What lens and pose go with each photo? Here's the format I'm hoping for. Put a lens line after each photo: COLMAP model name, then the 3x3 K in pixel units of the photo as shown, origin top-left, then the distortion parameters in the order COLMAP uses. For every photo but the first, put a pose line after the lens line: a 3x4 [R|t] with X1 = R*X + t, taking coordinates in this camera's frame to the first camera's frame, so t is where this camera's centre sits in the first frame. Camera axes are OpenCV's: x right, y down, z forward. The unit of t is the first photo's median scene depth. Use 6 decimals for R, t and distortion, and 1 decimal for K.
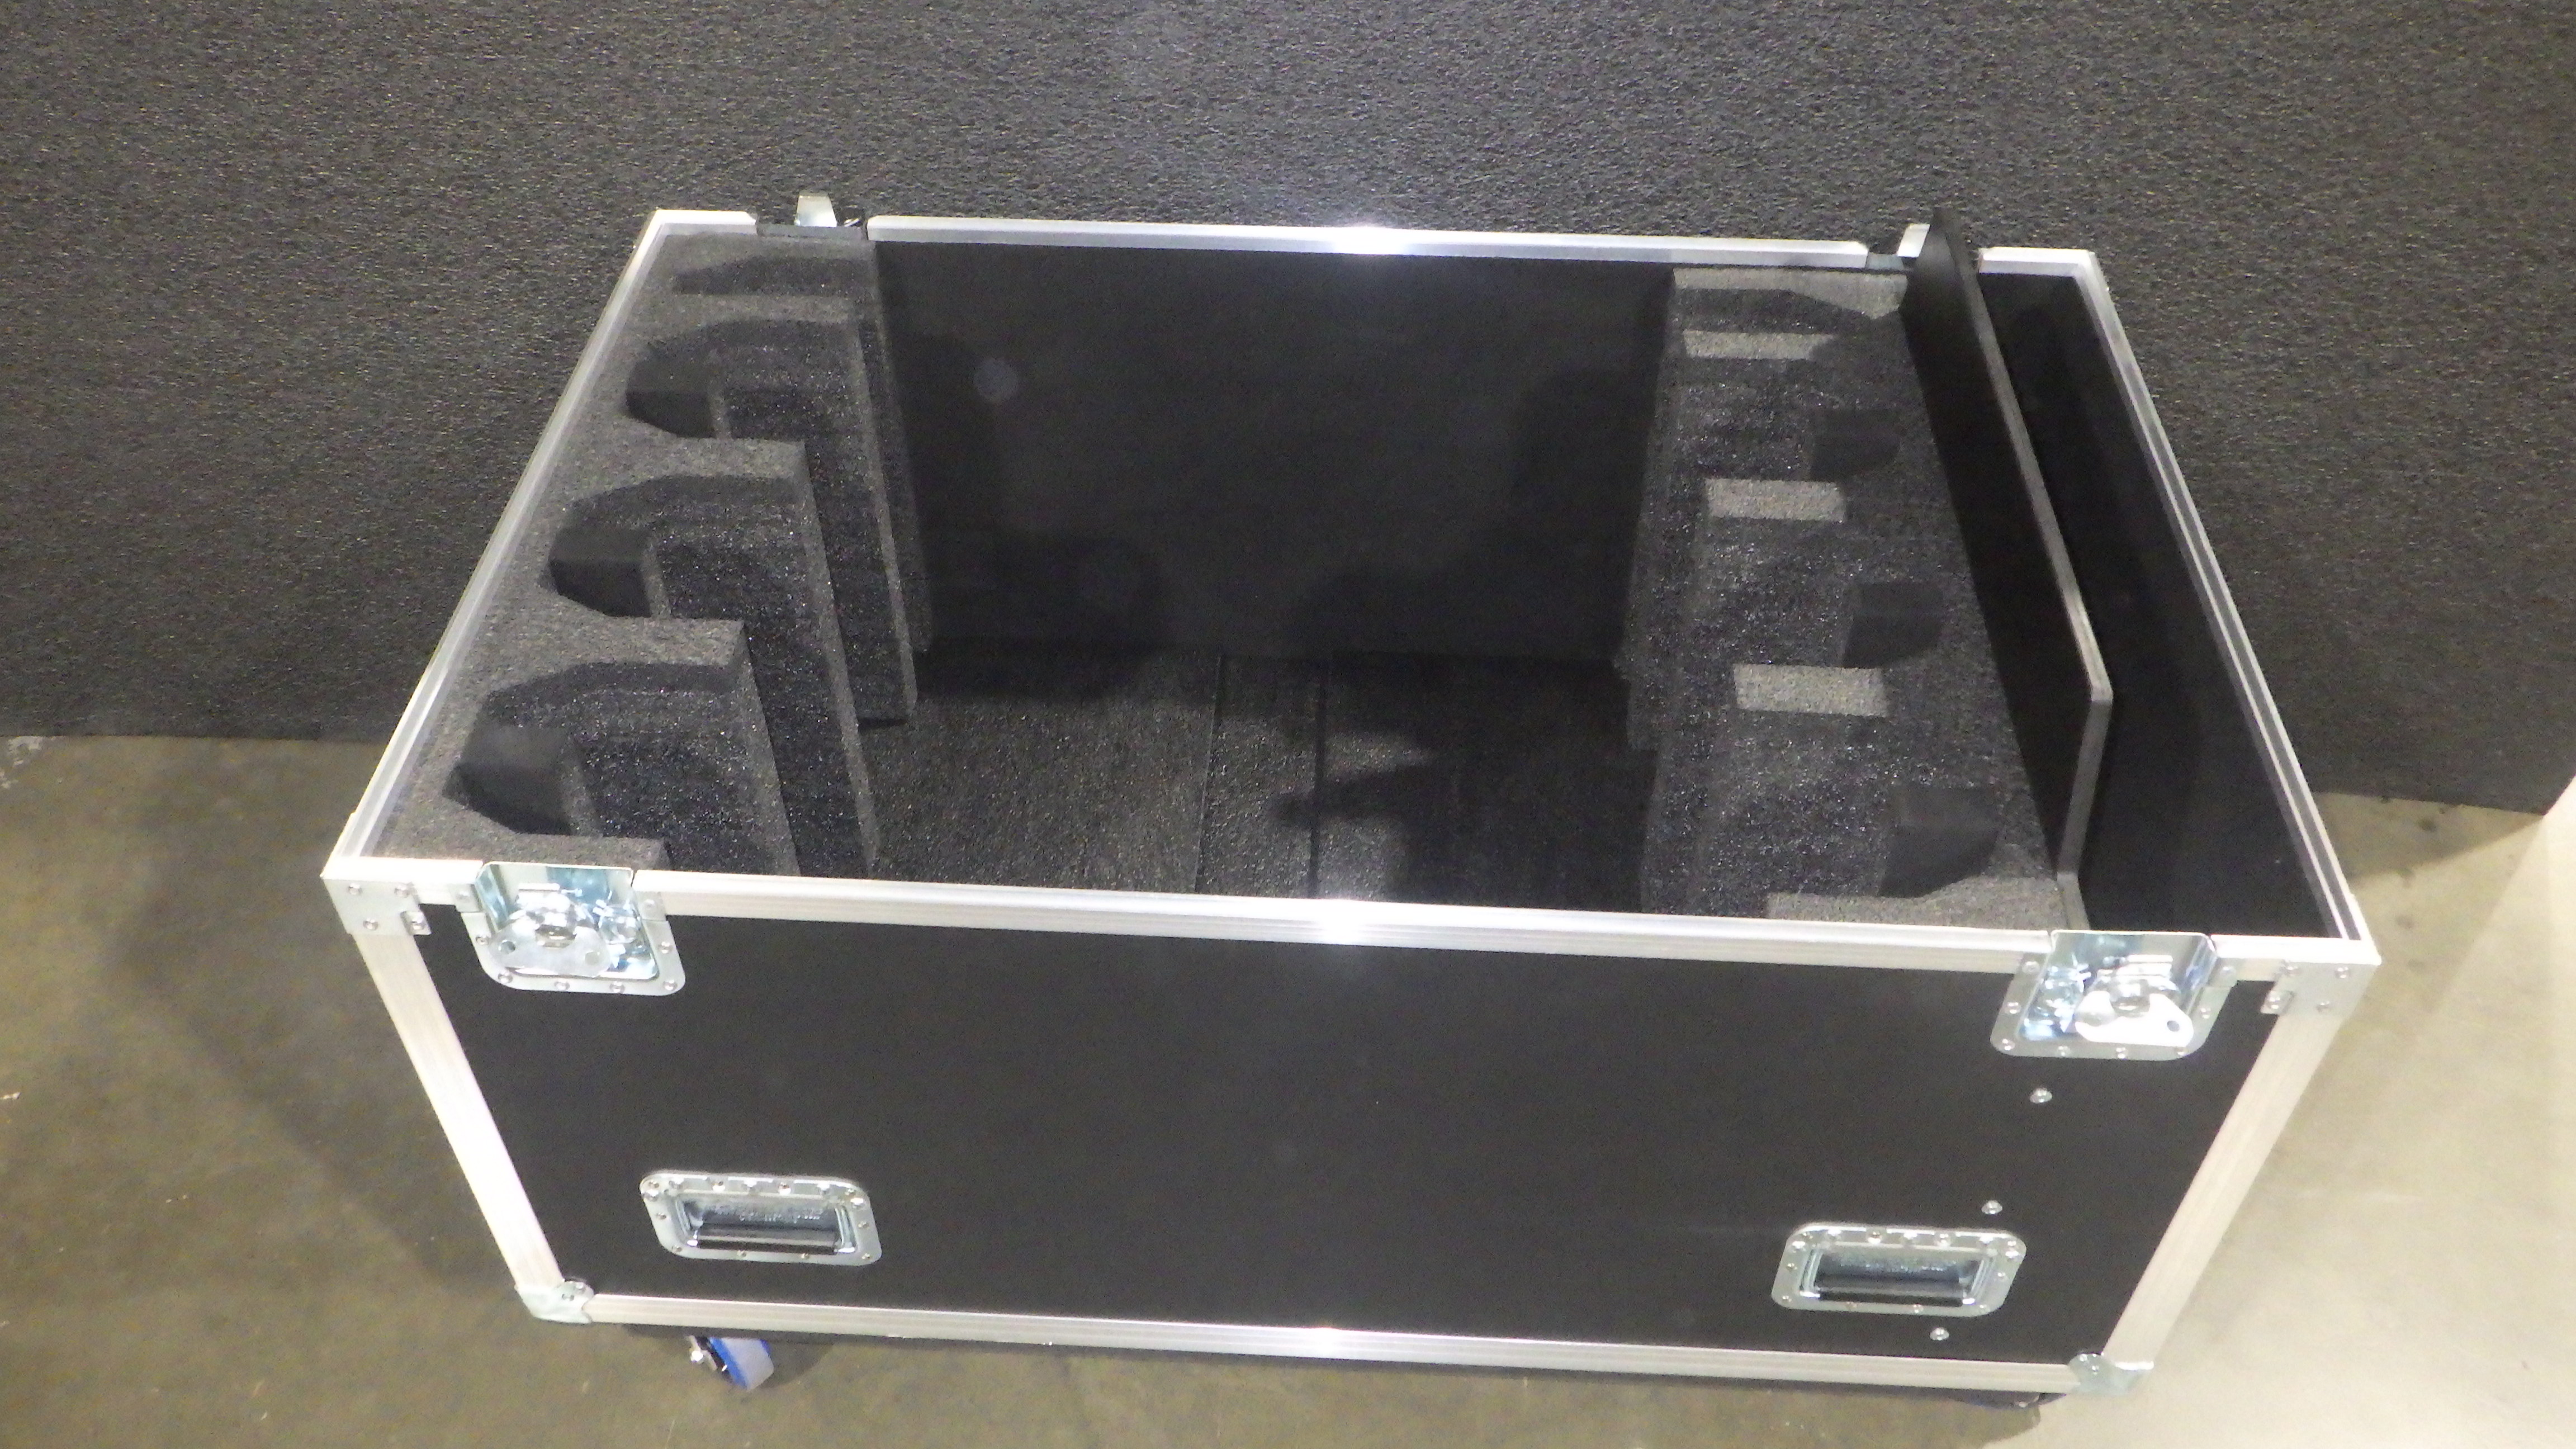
lens RADIAL K [[2126.7, 0, 1288.0], [0, 2126.7, 724.5], [0, 0, 1]] dist [0.001013, -0.002111]
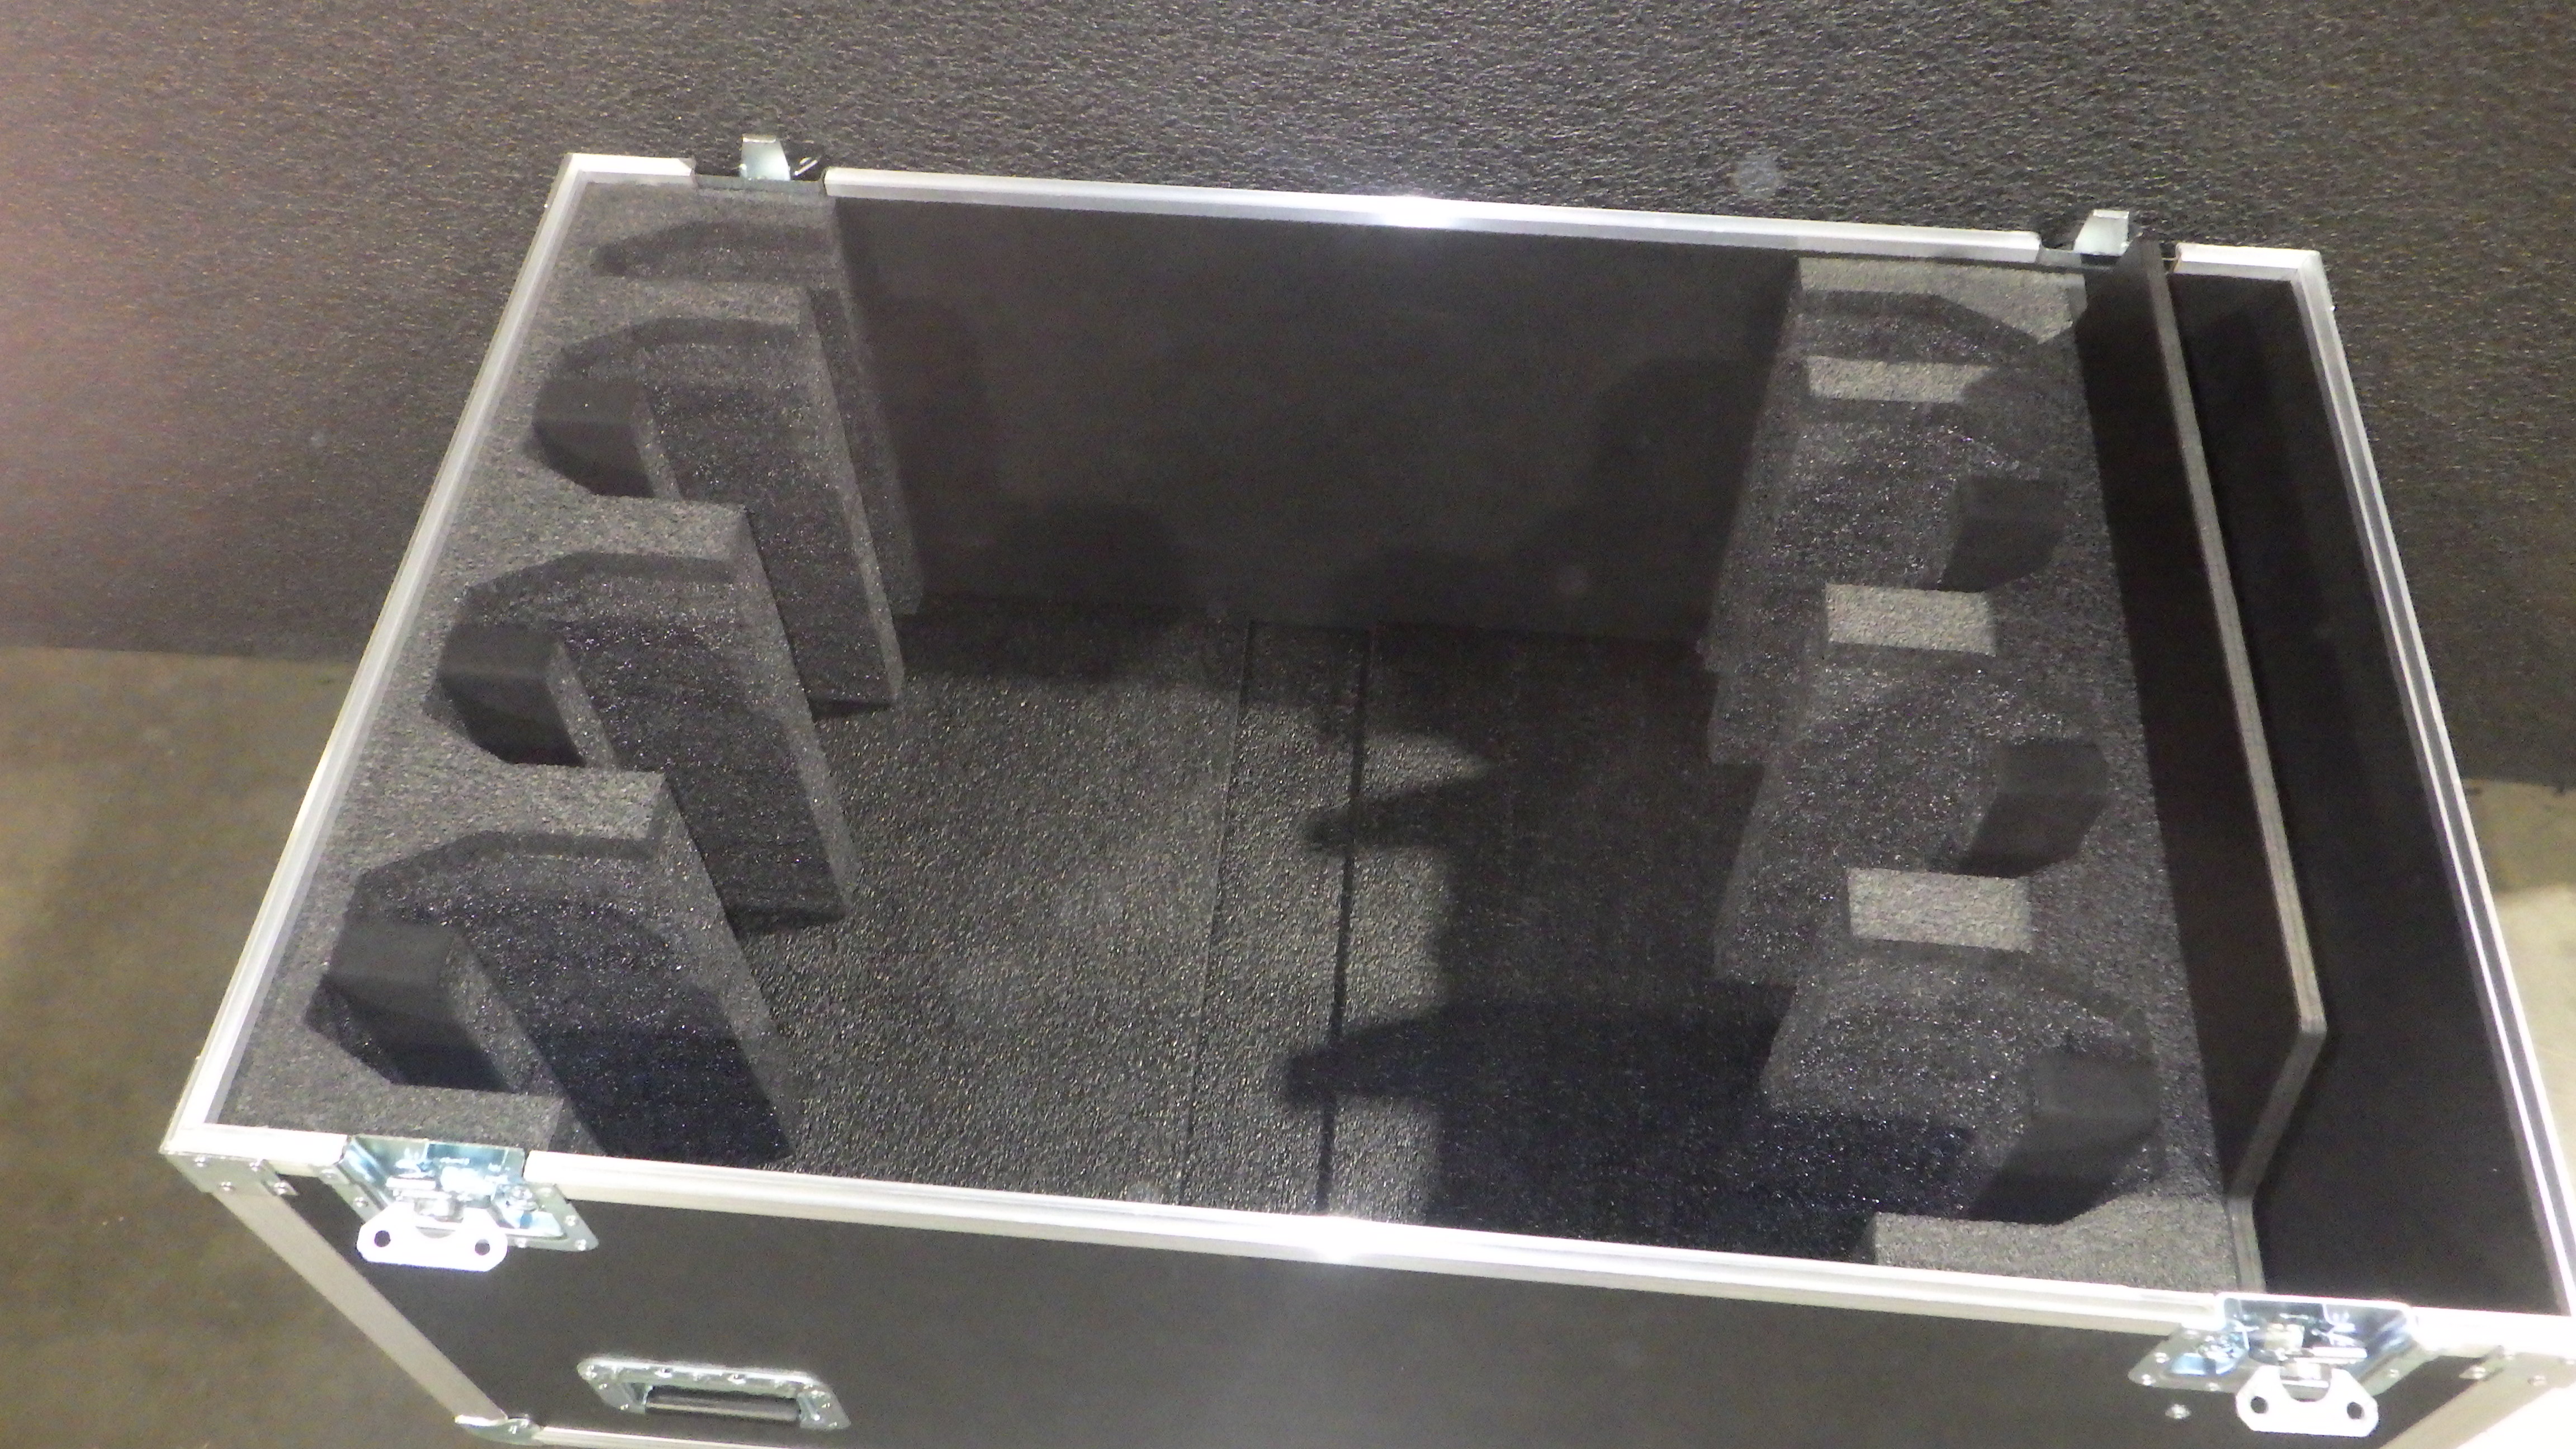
lens RADIAL K [[2126.7, 0, 1288.0], [0, 2126.7, 724.5], [0, 0, 1]] dist [0.001013, -0.002111]
pose [[0.999432, 0.025473, -0.022046, 0.006188], [-0.020829, 0.981582, 0.189904, -0.190224], [0.026477, -0.189337, 0.981555, 0.153441]]
